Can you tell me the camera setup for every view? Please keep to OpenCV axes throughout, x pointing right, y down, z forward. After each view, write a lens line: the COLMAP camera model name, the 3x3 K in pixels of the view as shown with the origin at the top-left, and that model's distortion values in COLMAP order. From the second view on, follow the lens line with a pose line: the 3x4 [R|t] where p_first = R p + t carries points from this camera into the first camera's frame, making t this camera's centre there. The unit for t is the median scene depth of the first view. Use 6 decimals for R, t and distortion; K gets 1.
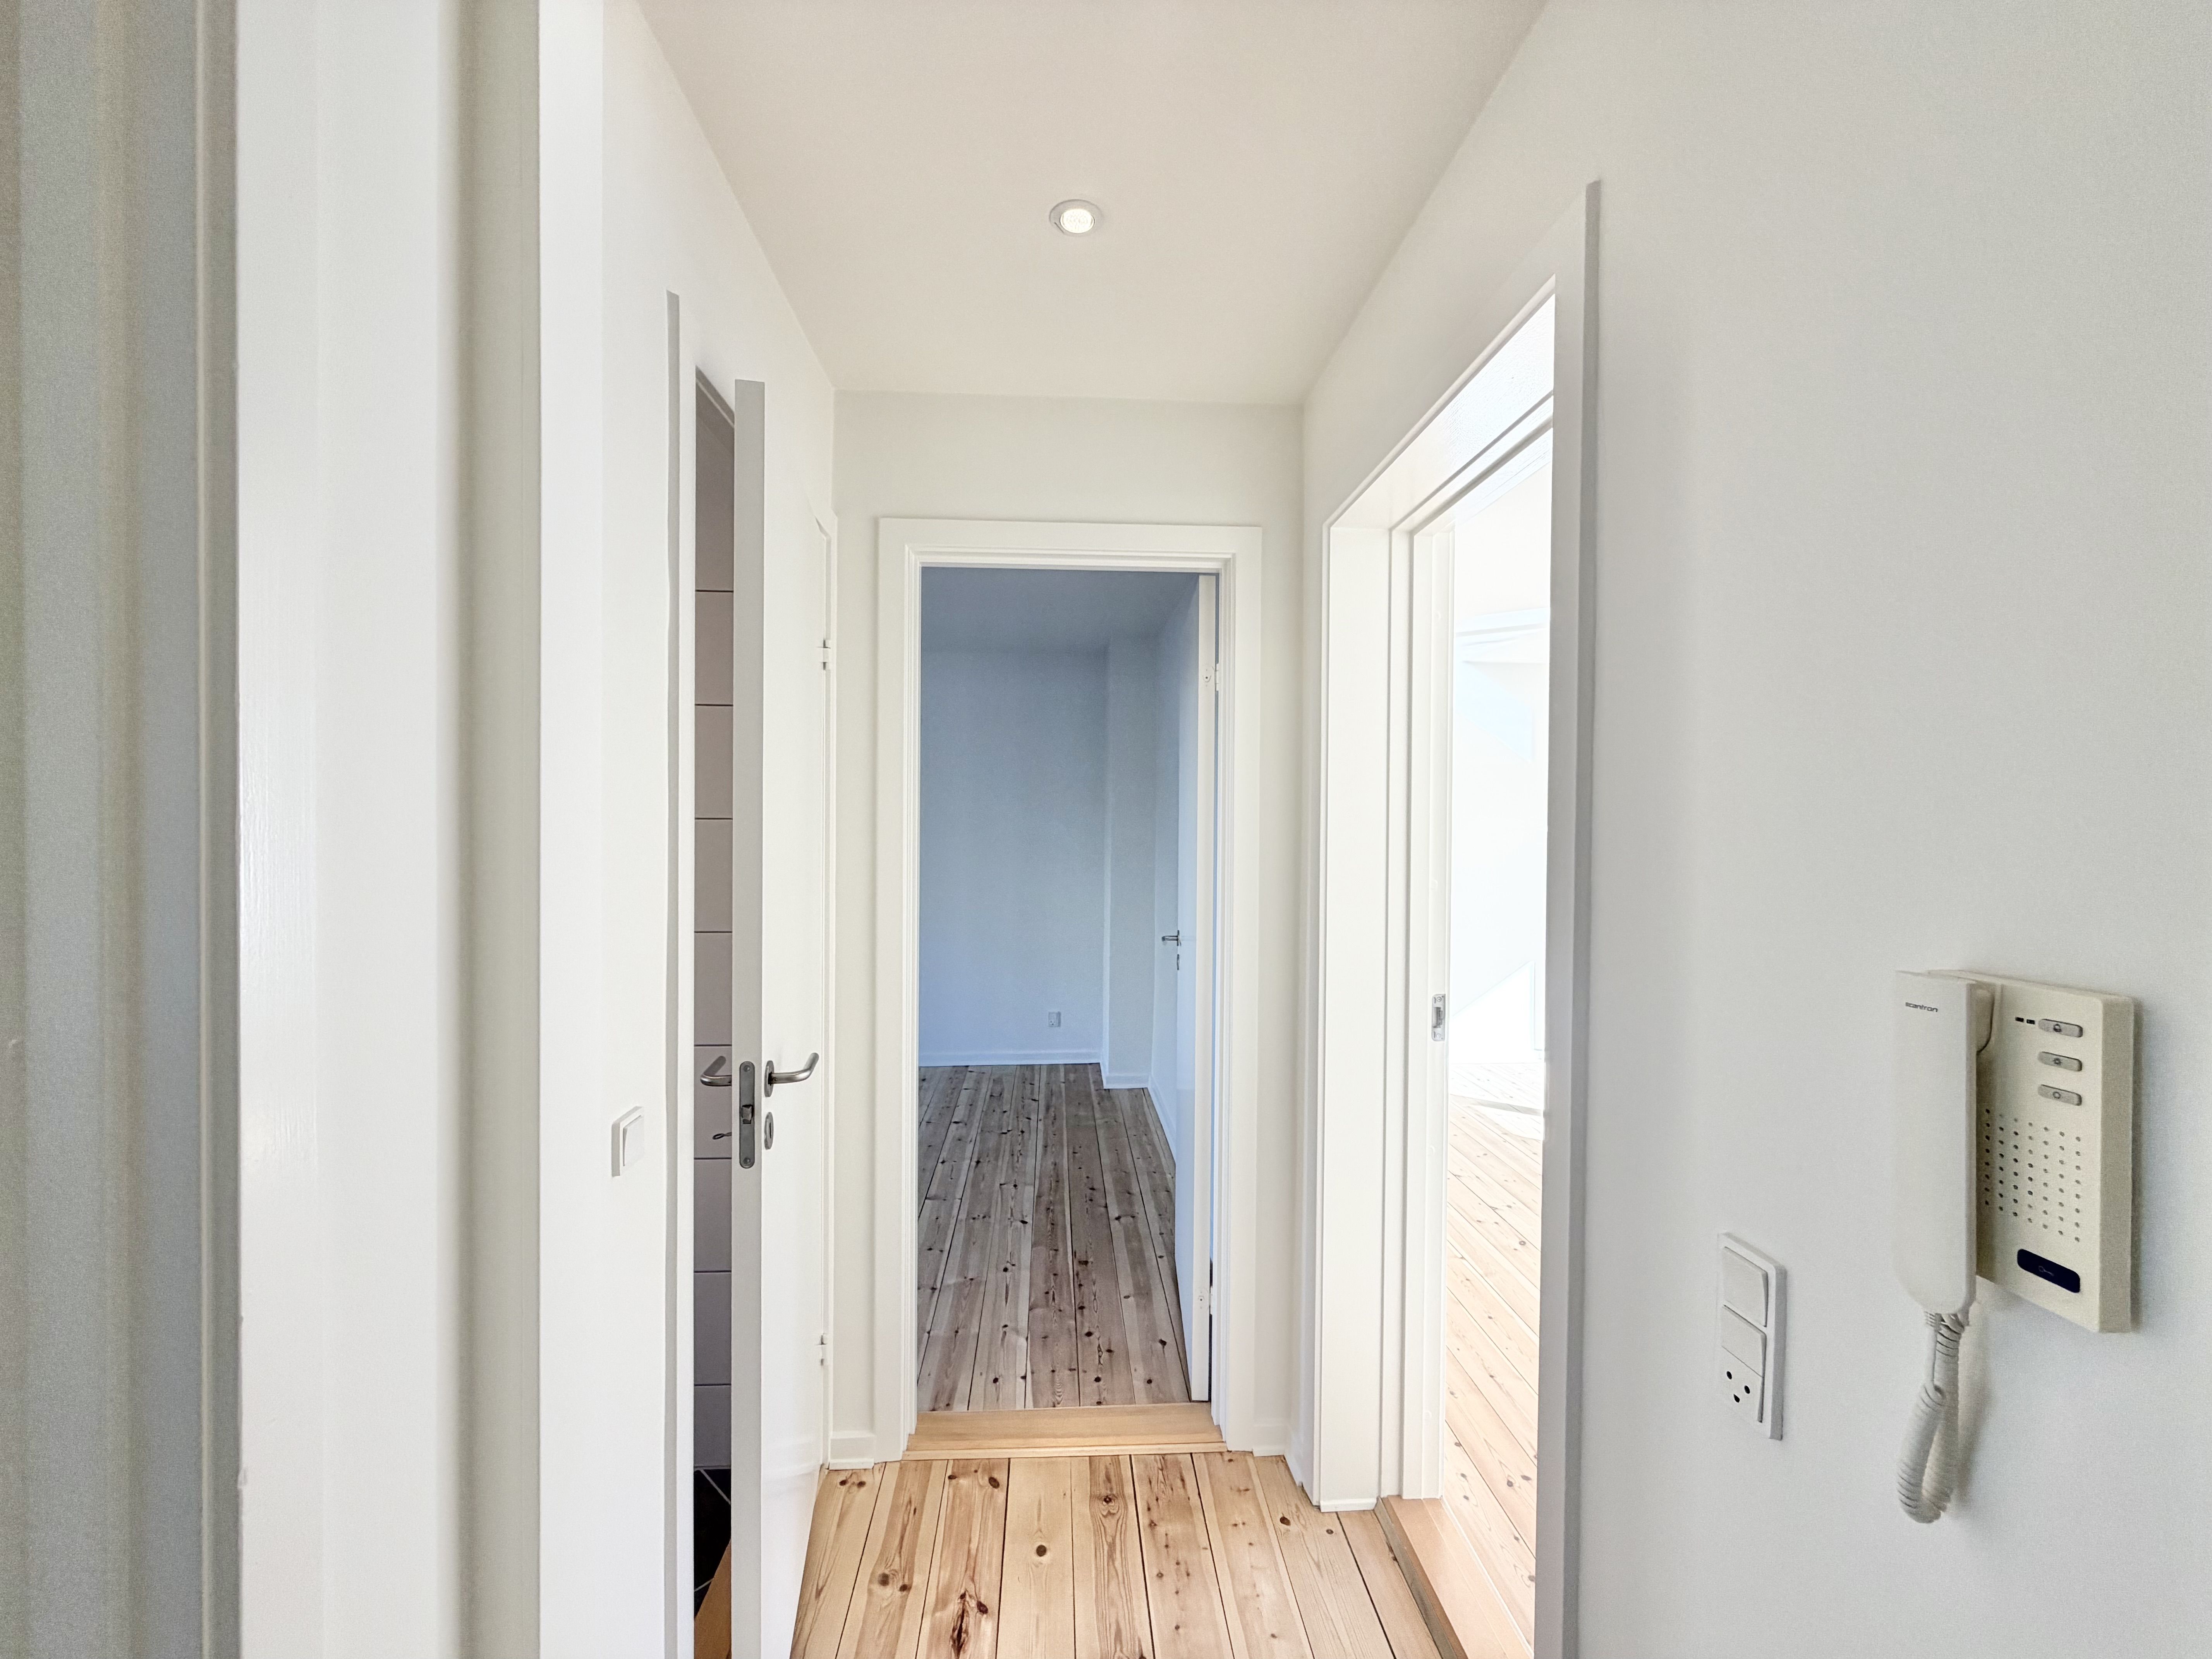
lens RADIAL K [[876.9, 0, 1103.5], [0, 876.9, 825.0], [0, 0, 1]] dist [-0.005483, 0.000876]
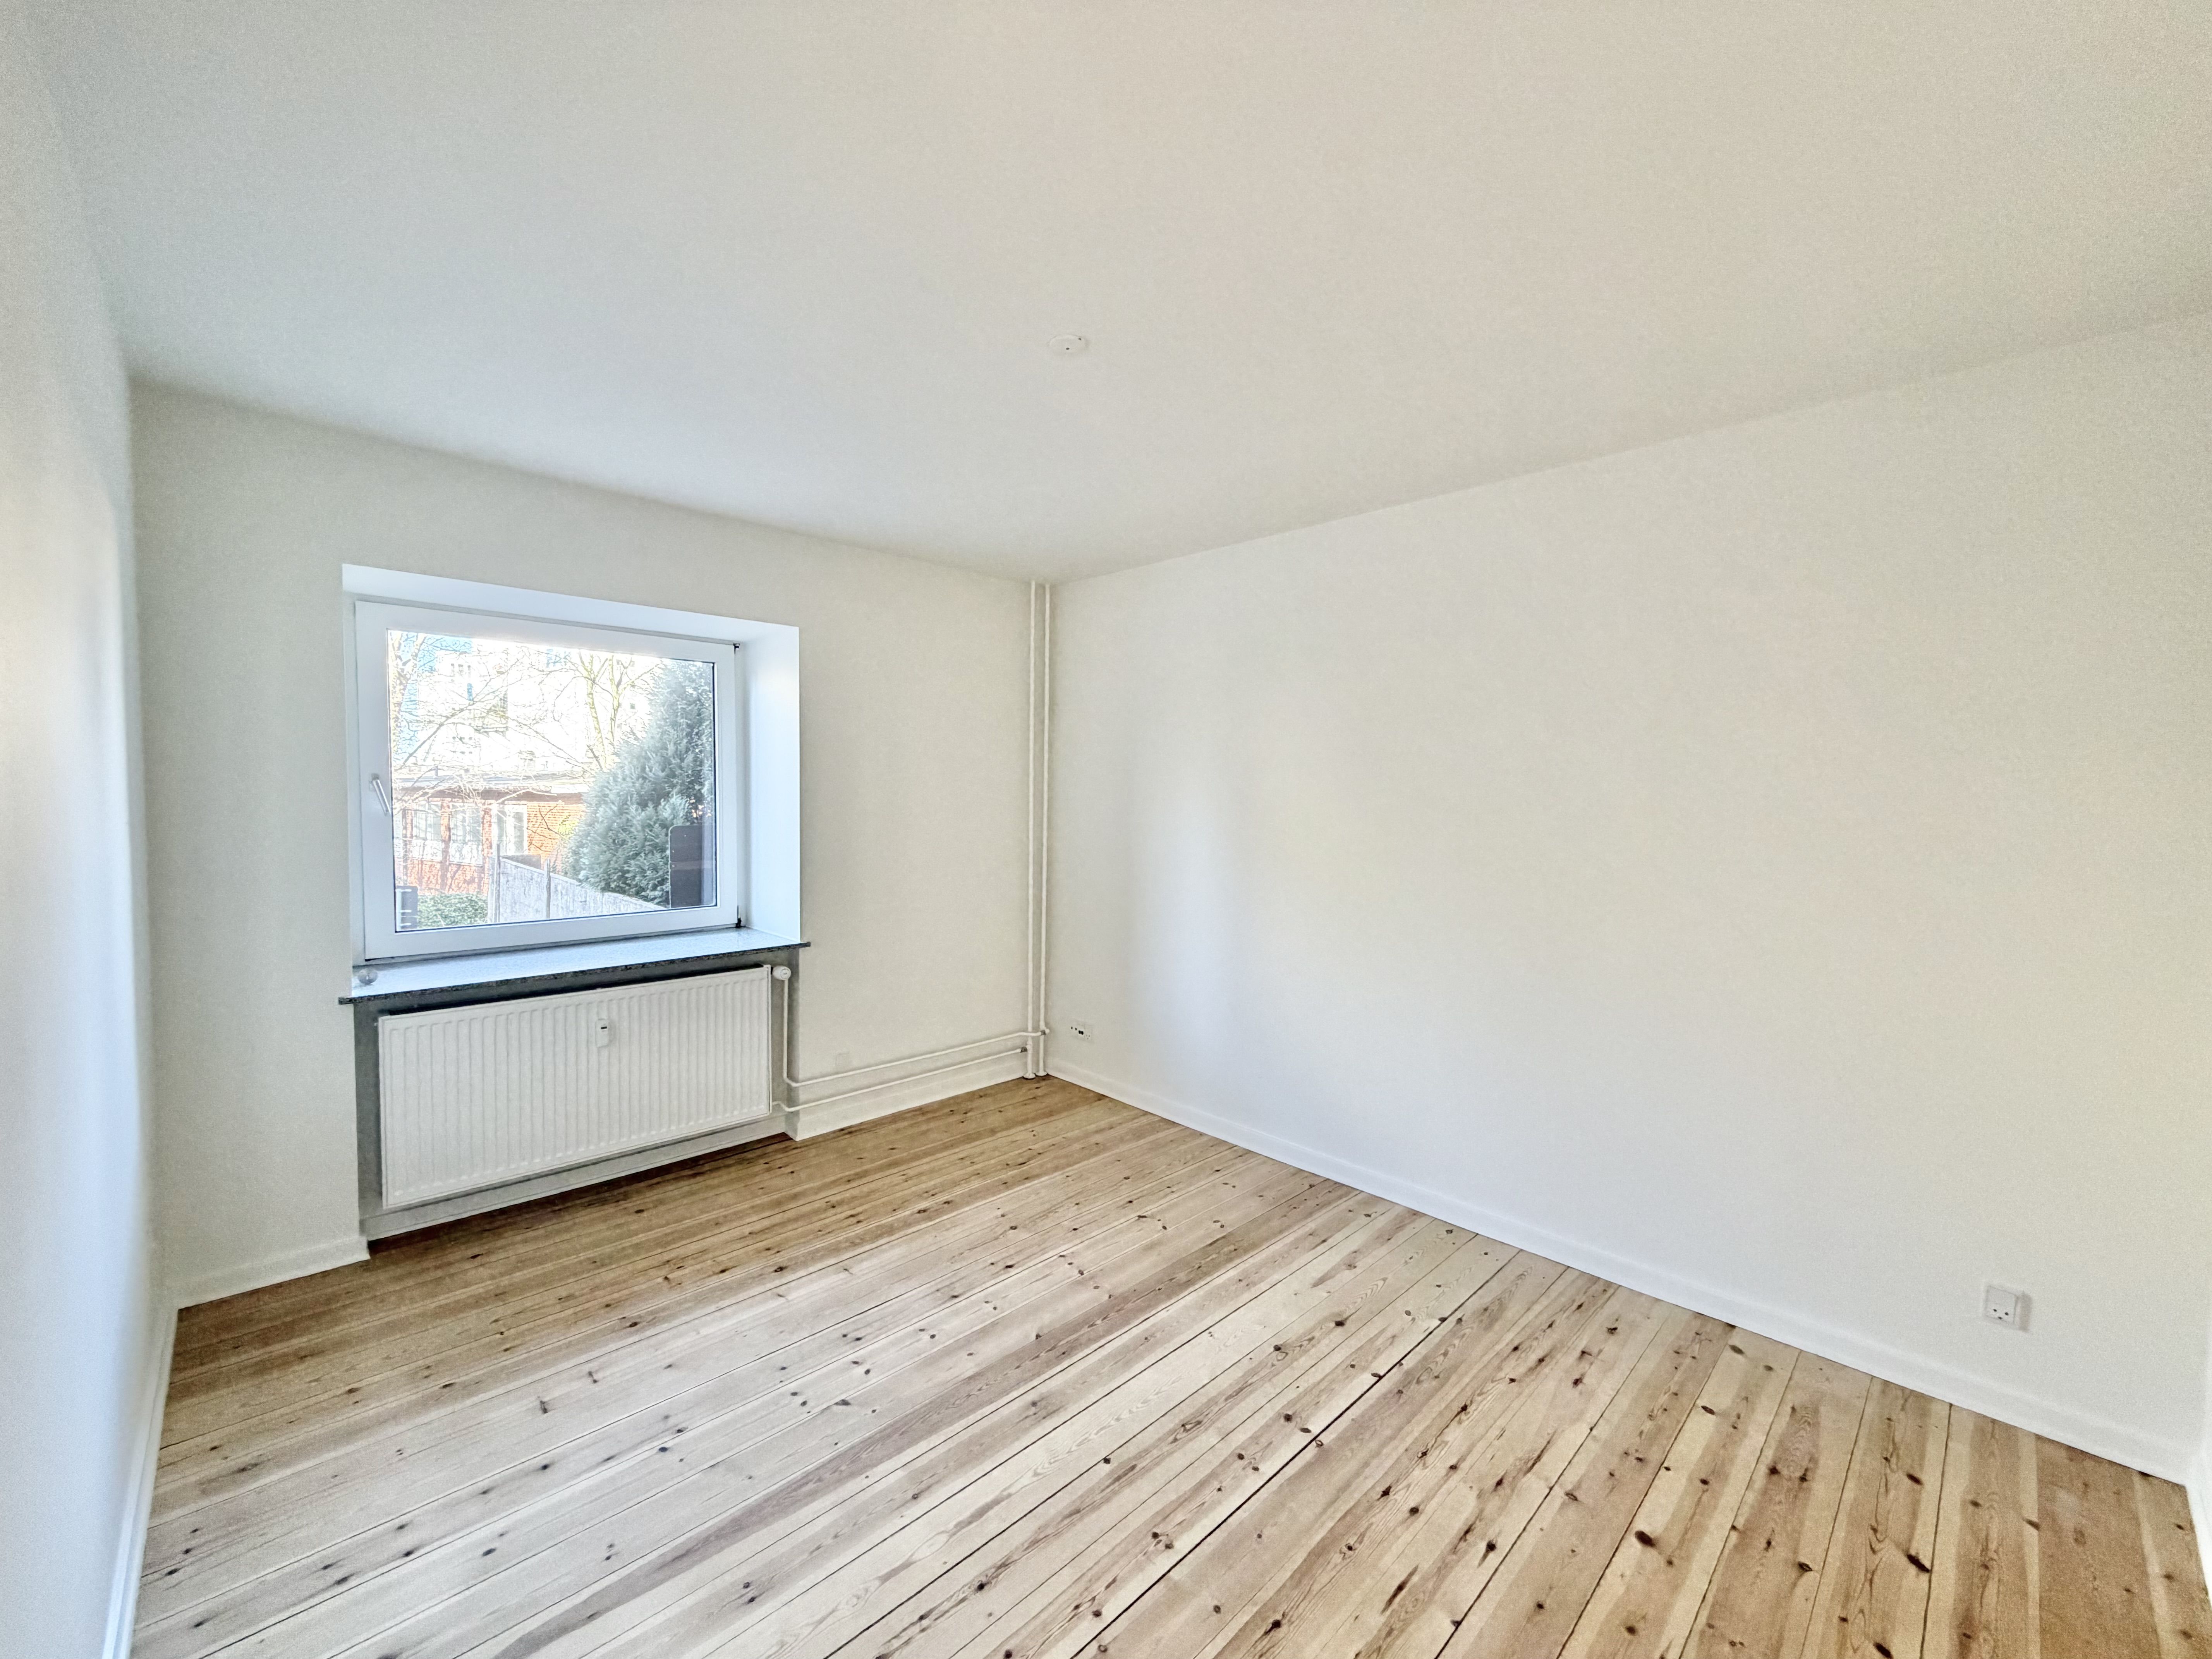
lens RADIAL K [[876.9, 0, 1103.8], [0, 876.9, 833.1], [0, 0, 1]] dist [-0.005483, 0.000876]
pose [[0.647099, 0.037150, -0.761500, -0.032443], [-0.014640, 0.999233, 0.036307, 0.005916], [0.762265, -0.012346, 0.647147, 0.504683]]
